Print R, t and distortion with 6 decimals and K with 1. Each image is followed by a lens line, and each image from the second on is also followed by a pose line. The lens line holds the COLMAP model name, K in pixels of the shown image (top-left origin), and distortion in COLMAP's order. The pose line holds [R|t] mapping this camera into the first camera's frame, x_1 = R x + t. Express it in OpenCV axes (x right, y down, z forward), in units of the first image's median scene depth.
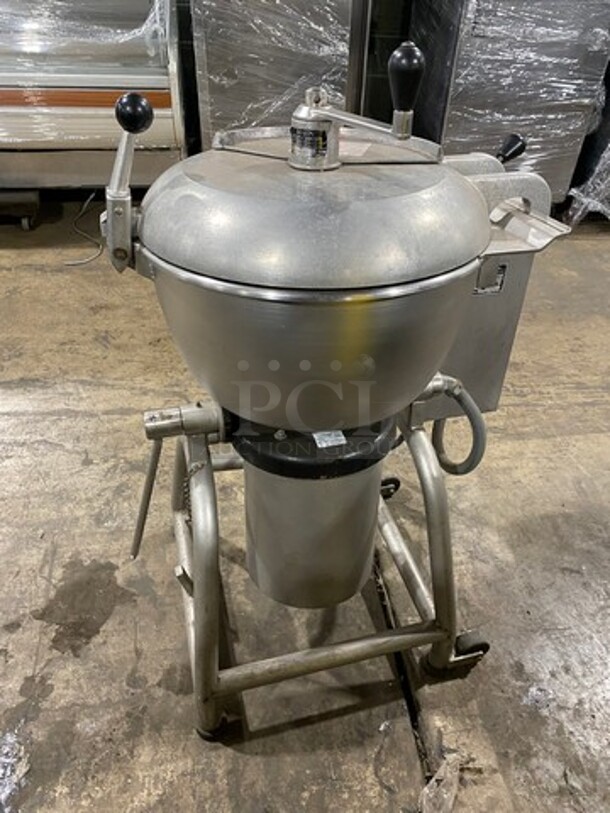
lens RADIAL K [[605.9, 0, 314.4], [0, 605.9, 407.2], [0, 0, 1]] dist [0.001162, 0.001776]
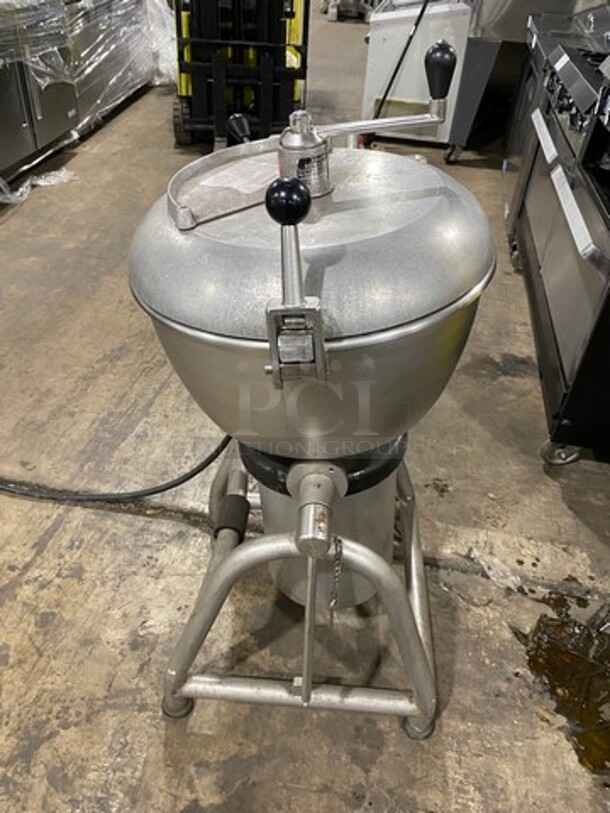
lens RADIAL K [[608.2, 0, 305.0], [0, 608.2, 406.5], [0, 0, 1]] dist [0.002185, -0.002389]
pose [[0.325977, -0.619936, 0.713735, -0.615266], [0.580523, 0.727131, 0.366434, -0.344705], [-0.746145, 0.294891, 0.596915, 0.361918]]
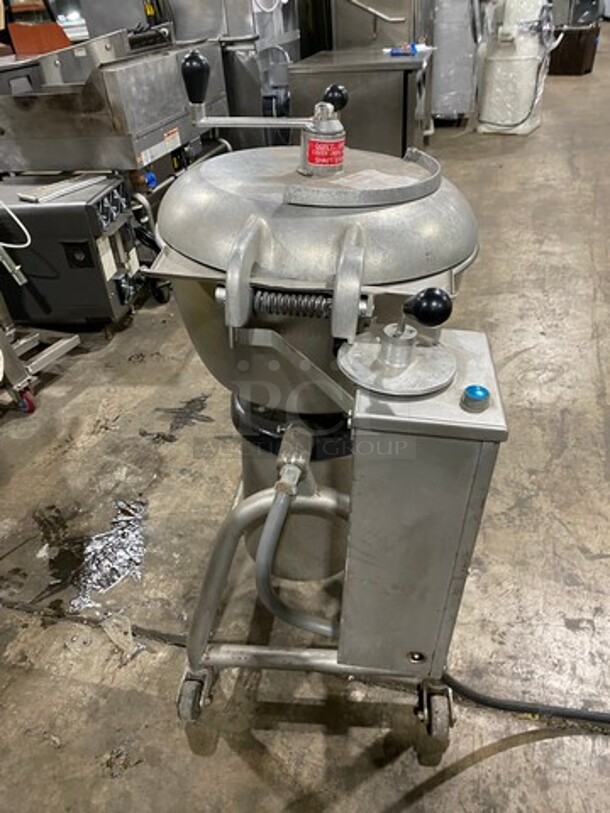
lens RADIAL K [[605.9, 0, 314.4], [0, 605.9, 407.2], [0, 0, 1]] dist [0.001162, 0.001776]
pose [[-0.379340, 0.499026, -0.779150, 0.727549], [-0.559504, 0.546967, 0.622721, -0.570055], [0.736923, 0.672161, 0.071720, 0.811877]]
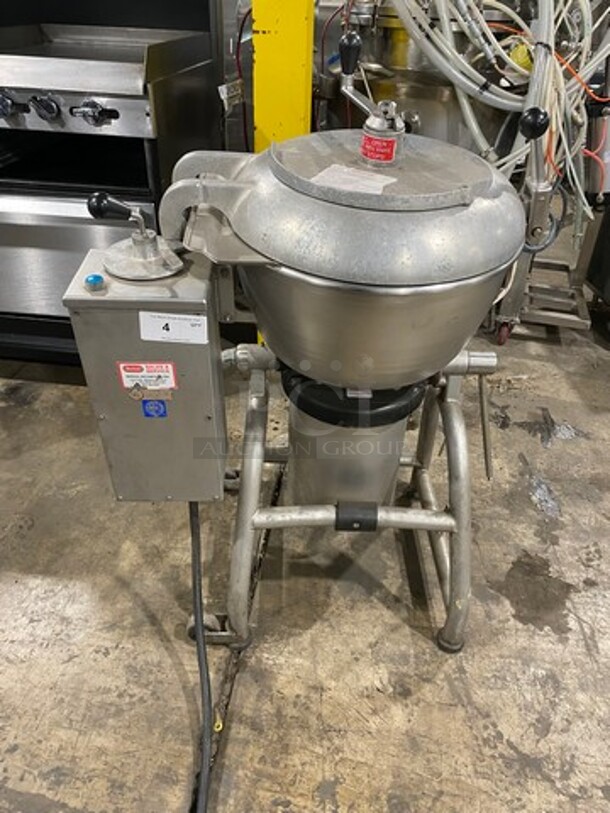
lens RADIAL K [[605.9, 0, 314.4], [0, 605.9, 407.2], [0, 0, 1]] dist [0.001162, 0.001776]
pose [[-0.964857, -0.207353, 0.161419, -0.121199], [0.100770, 0.275354, 0.956047, -0.953327], [-0.242687, 0.938714, -0.244782, 1.192149]]
